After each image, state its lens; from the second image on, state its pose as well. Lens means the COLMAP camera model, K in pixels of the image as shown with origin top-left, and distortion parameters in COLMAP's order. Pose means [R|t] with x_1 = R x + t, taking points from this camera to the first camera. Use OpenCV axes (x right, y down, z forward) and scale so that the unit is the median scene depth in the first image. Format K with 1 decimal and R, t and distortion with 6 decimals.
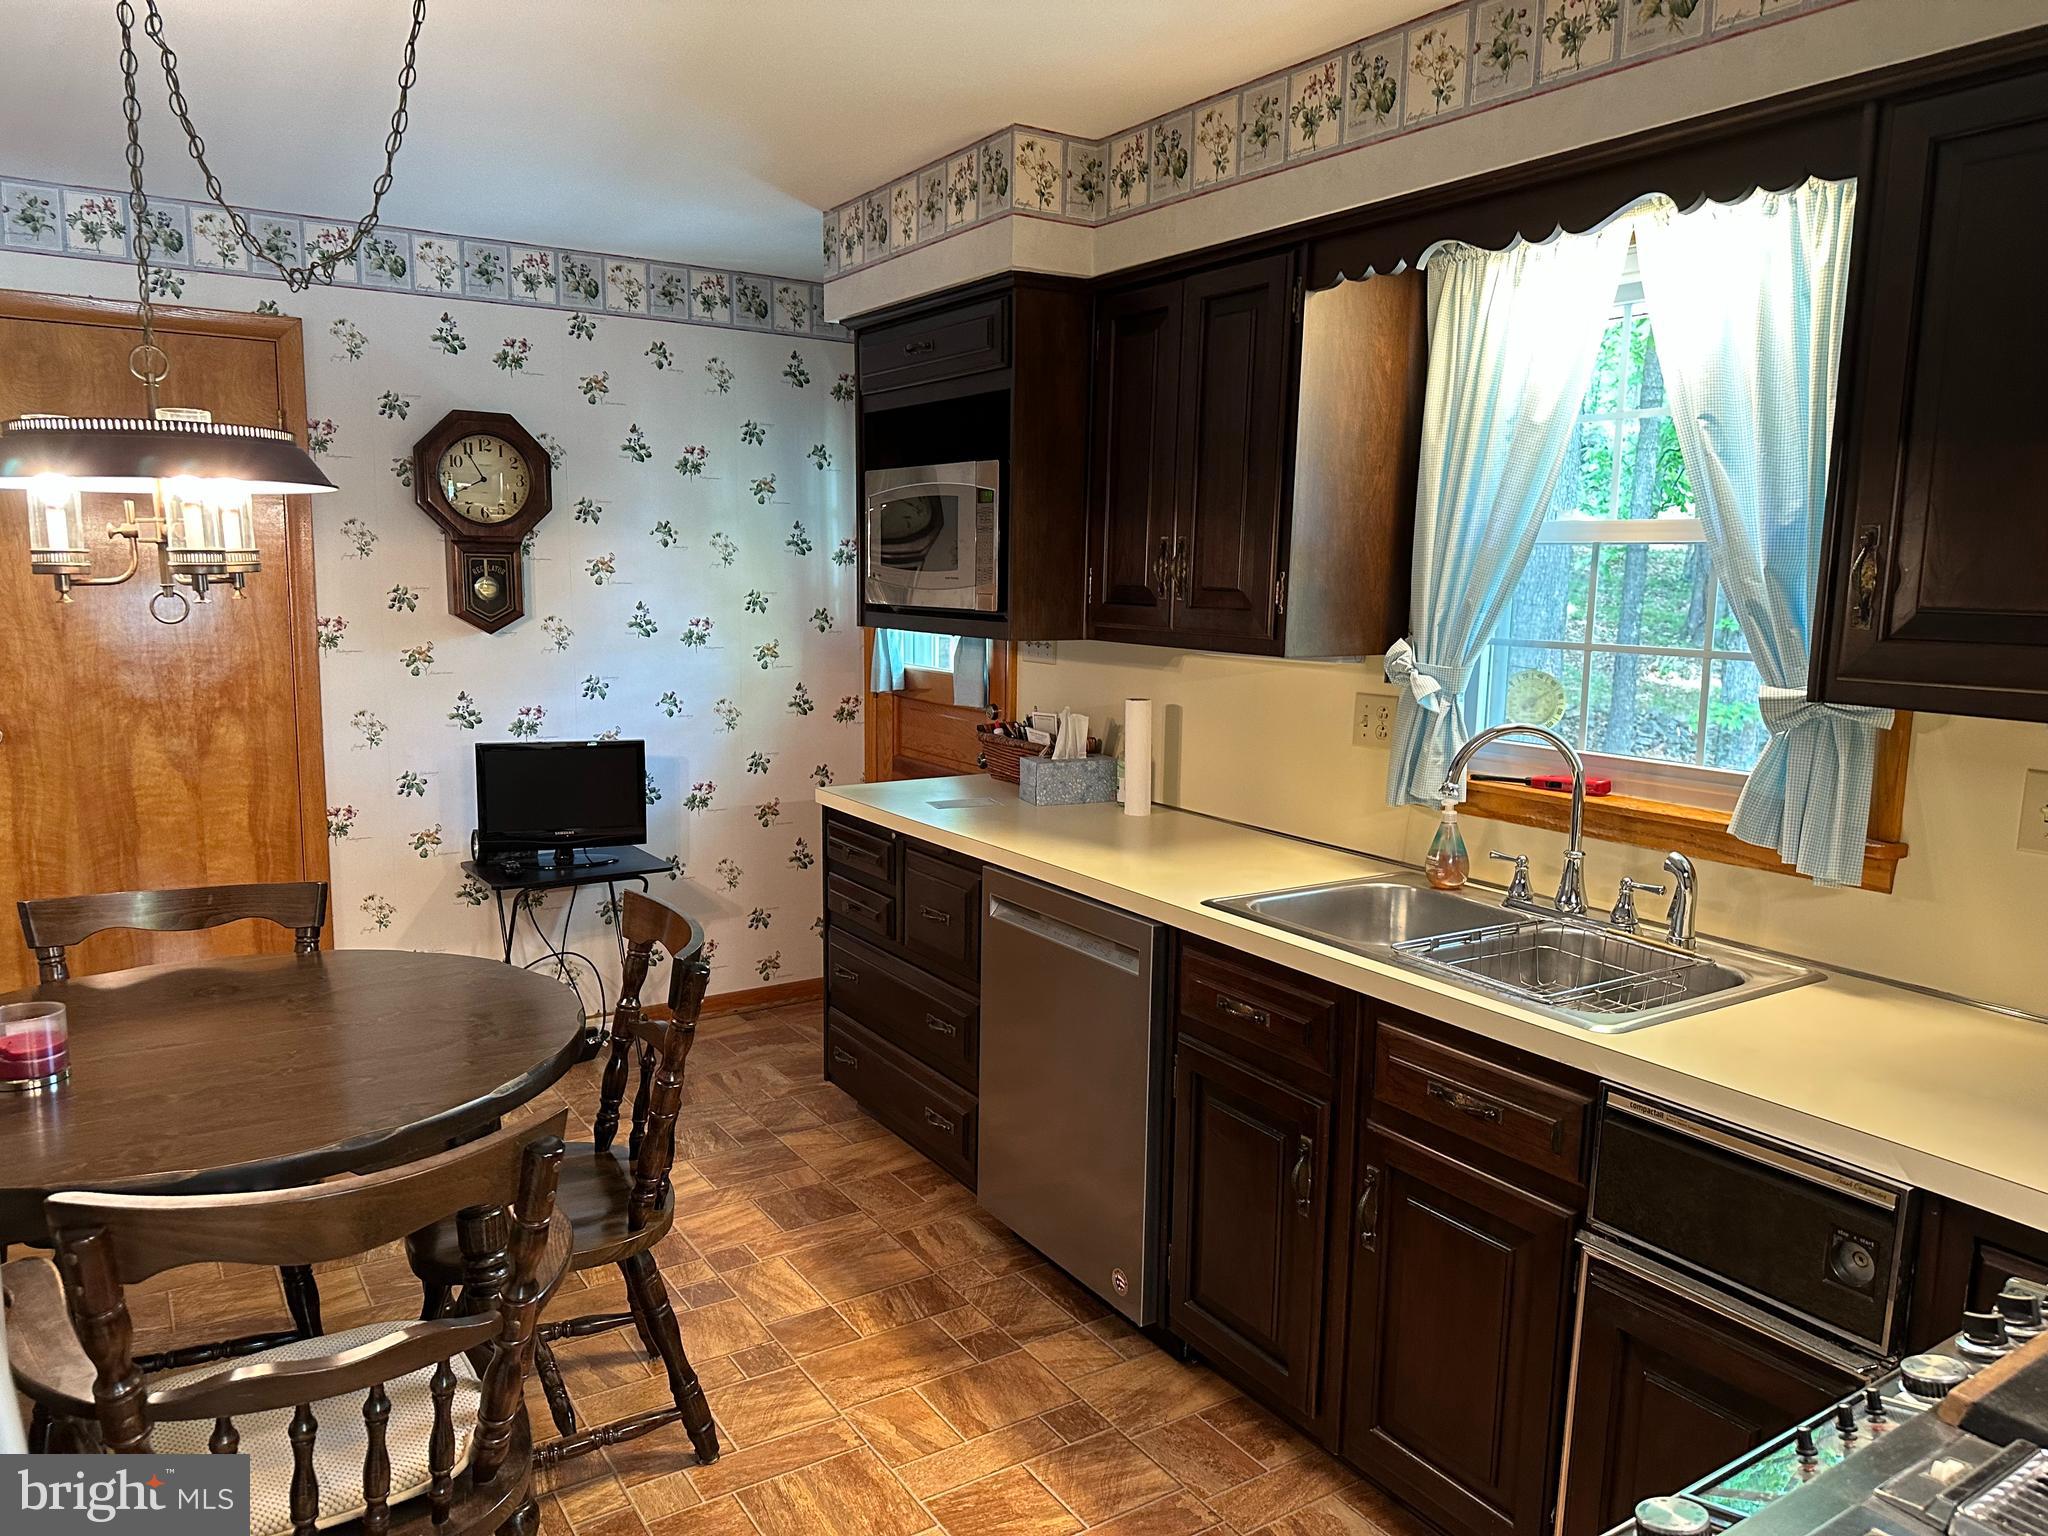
lens RADIAL K [[1445.8, 0, 1034.1], [0, 1445.8, 779.1], [0, 0, 1]] dist [0.037551, -0.039171]
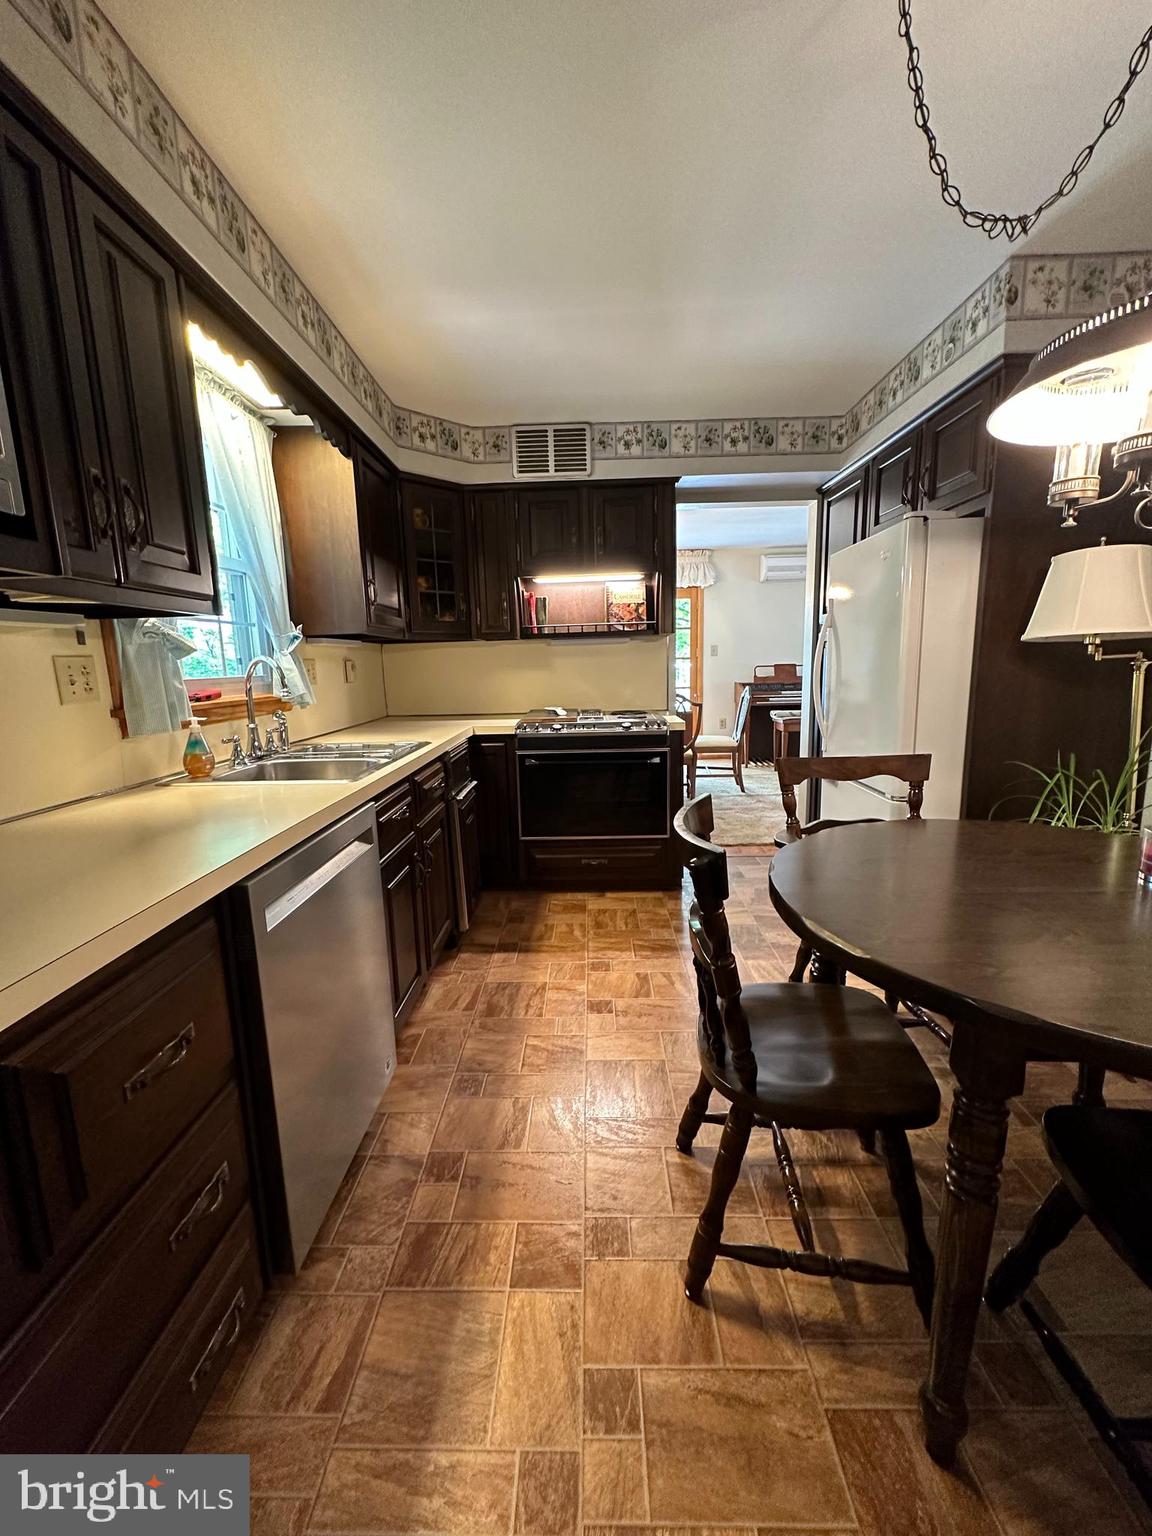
lens RADIAL K [[615.7, 0, 583.7], [0, 615.7, 765.9], [0, 0, 1]] dist [-0.001197, -0.000120]
pose [[-0.829661, -0.078633, 0.552703, -0.379595], [0.106504, 0.949553, 0.294967, -0.076612], [-0.548015, 0.303588, -0.779432, 1.193519]]
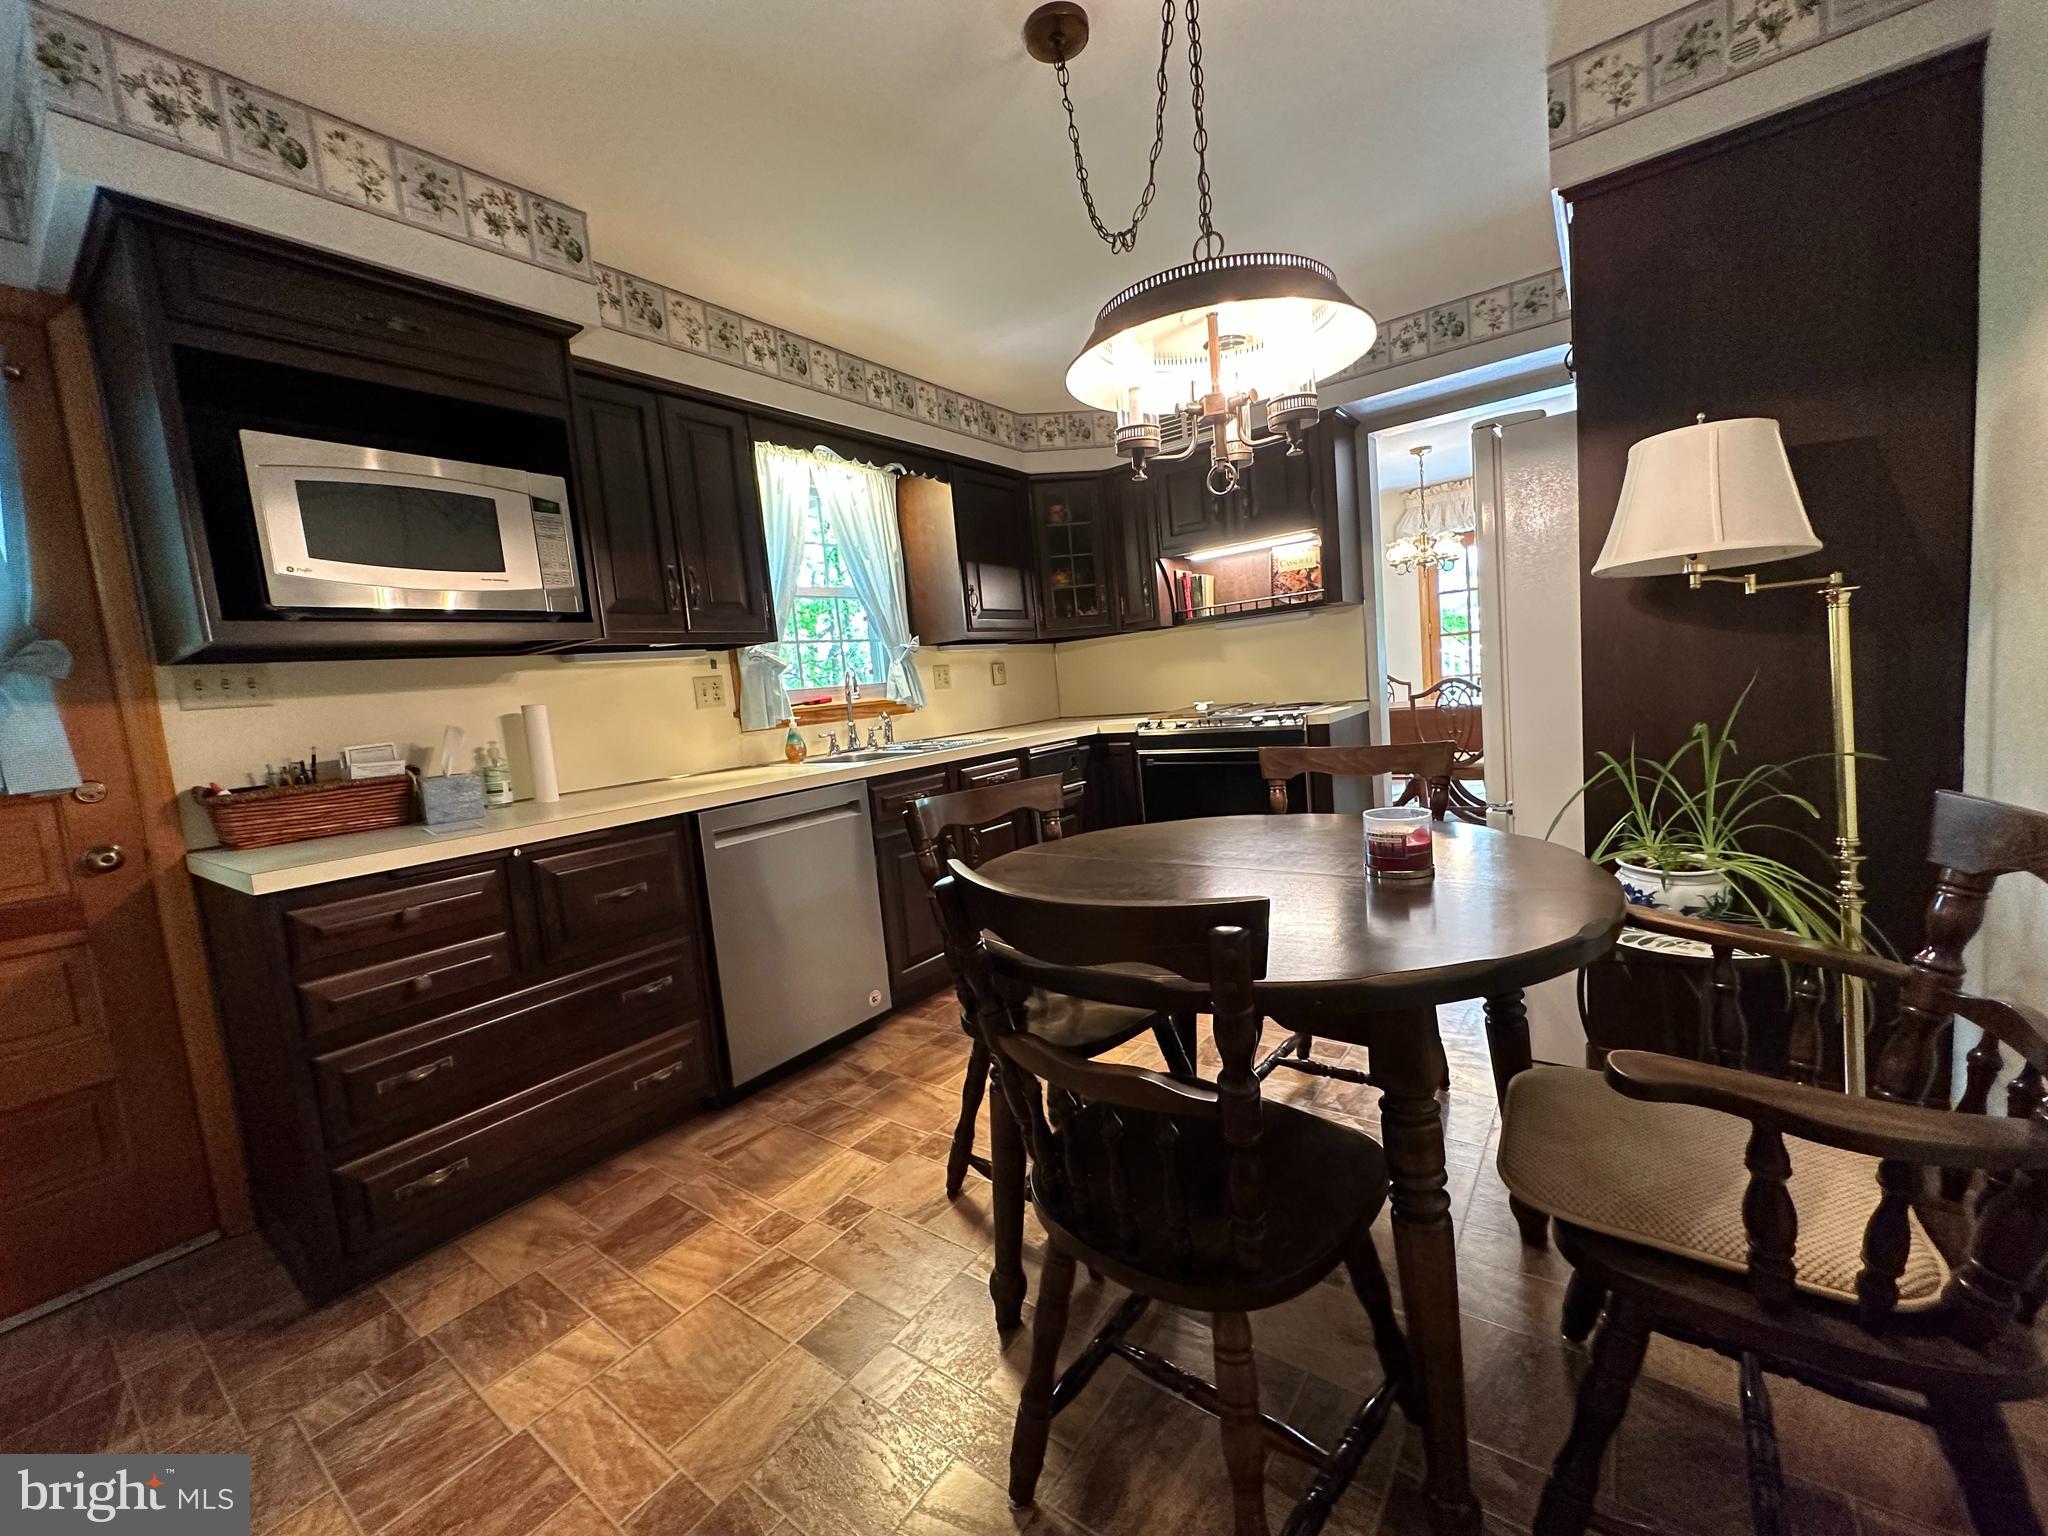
lens RADIAL K [[821.0, 0, 1019.4], [0, 821.0, 766.5], [0, 0, 1]] dist [-0.001197, -0.000120]
pose [[-0.351055, -0.066471, 0.933993, -0.823587], [0.232063, 0.960181, 0.155559, -0.021276], [-0.907142, 0.271355, -0.321651, 1.014144]]
